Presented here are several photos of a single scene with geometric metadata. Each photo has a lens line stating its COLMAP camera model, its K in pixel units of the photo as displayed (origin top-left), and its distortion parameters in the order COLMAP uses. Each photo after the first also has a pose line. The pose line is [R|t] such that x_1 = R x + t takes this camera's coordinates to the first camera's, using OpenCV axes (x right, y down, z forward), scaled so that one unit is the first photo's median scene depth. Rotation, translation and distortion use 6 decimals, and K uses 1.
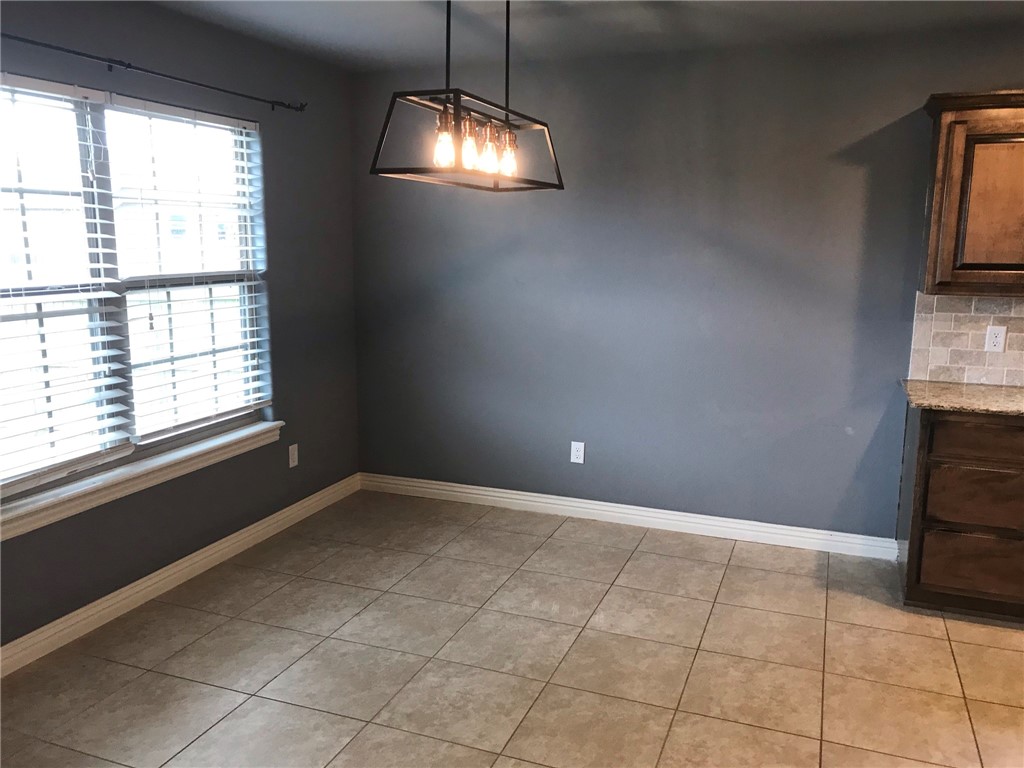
lens RADIAL K [[838.3, 0, 512.6], [0, 838.3, 388.0], [0, 0, 1]] dist [0.026457, -0.000564]
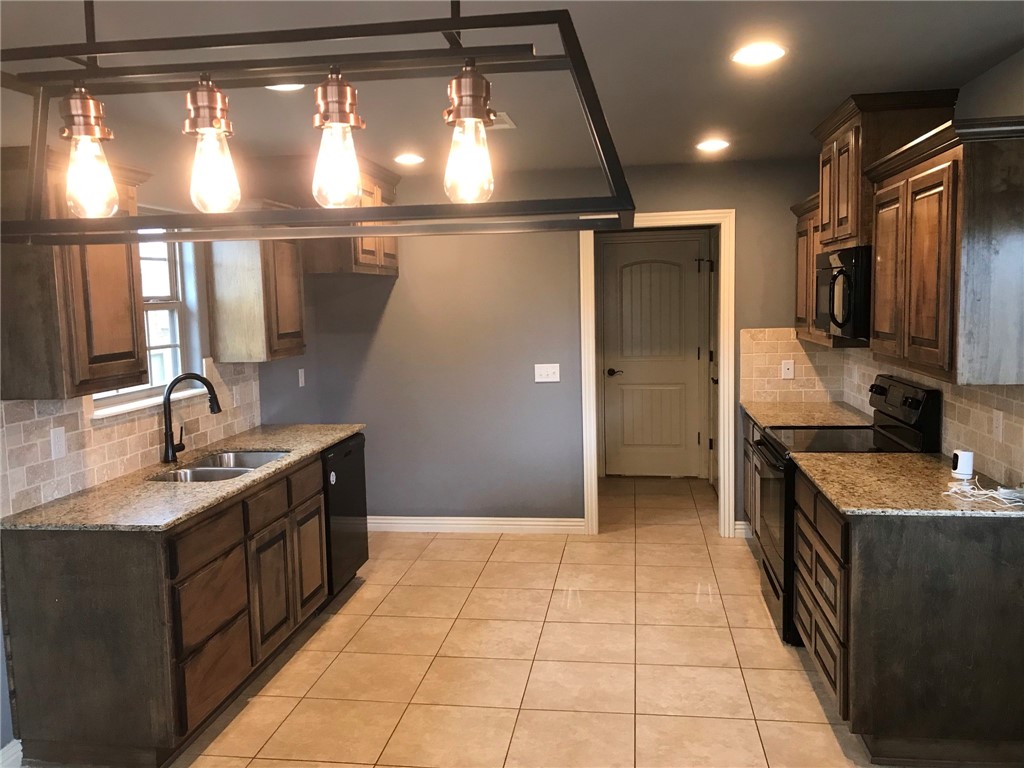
lens RADIAL K [[838.3, 0, 512.0], [0, 838.3, 378.4], [0, 0, 1]] dist [0.026457, -0.000564]
pose [[-0.212147, -0.094172, 0.972690, -0.337886], [0.195661, 0.971098, 0.136692, -0.146832], [-0.957450, 0.219317, -0.187589, 0.704309]]
